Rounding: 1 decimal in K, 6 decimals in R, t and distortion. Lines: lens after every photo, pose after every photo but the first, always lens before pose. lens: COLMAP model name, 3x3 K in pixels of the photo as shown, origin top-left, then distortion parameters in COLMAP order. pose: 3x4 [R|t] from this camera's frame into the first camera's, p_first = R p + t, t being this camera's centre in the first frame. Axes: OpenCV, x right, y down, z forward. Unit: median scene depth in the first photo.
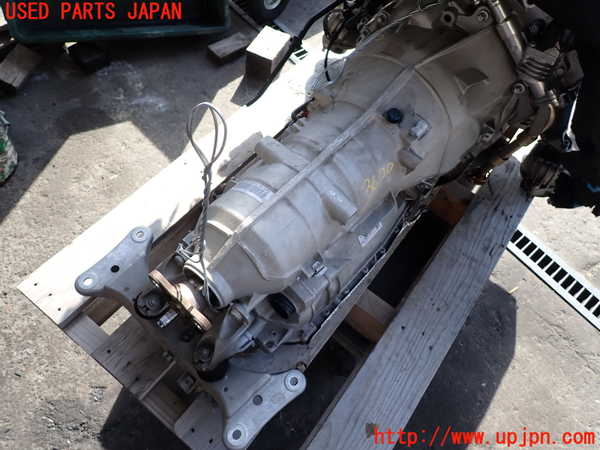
lens RADIAL K [[455.0, 0, 300.0], [0, 455.0, 225.0], [0, 0, 1]] dist [-0.001043, 0.003542]
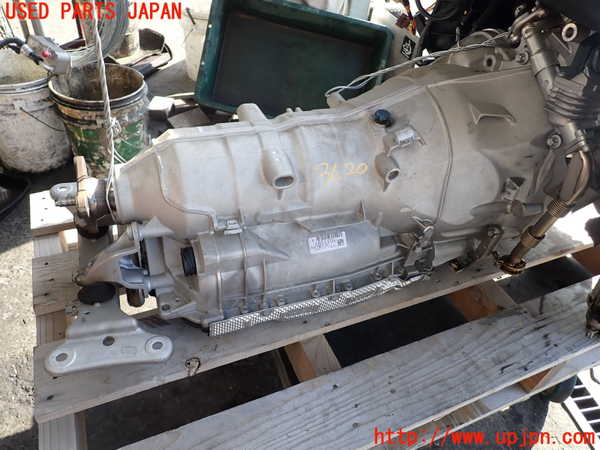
lens RADIAL K [[455.0, 0, 300.0], [0, 455.0, 225.0], [0, 0, 1]] dist [-0.001043, 0.003542]
pose [[0.876170, 0.287893, -0.386580, 0.469931], [-0.407976, 0.870045, -0.276726, 0.267679], [0.256674, 0.400175, 0.879761, 0.230625]]
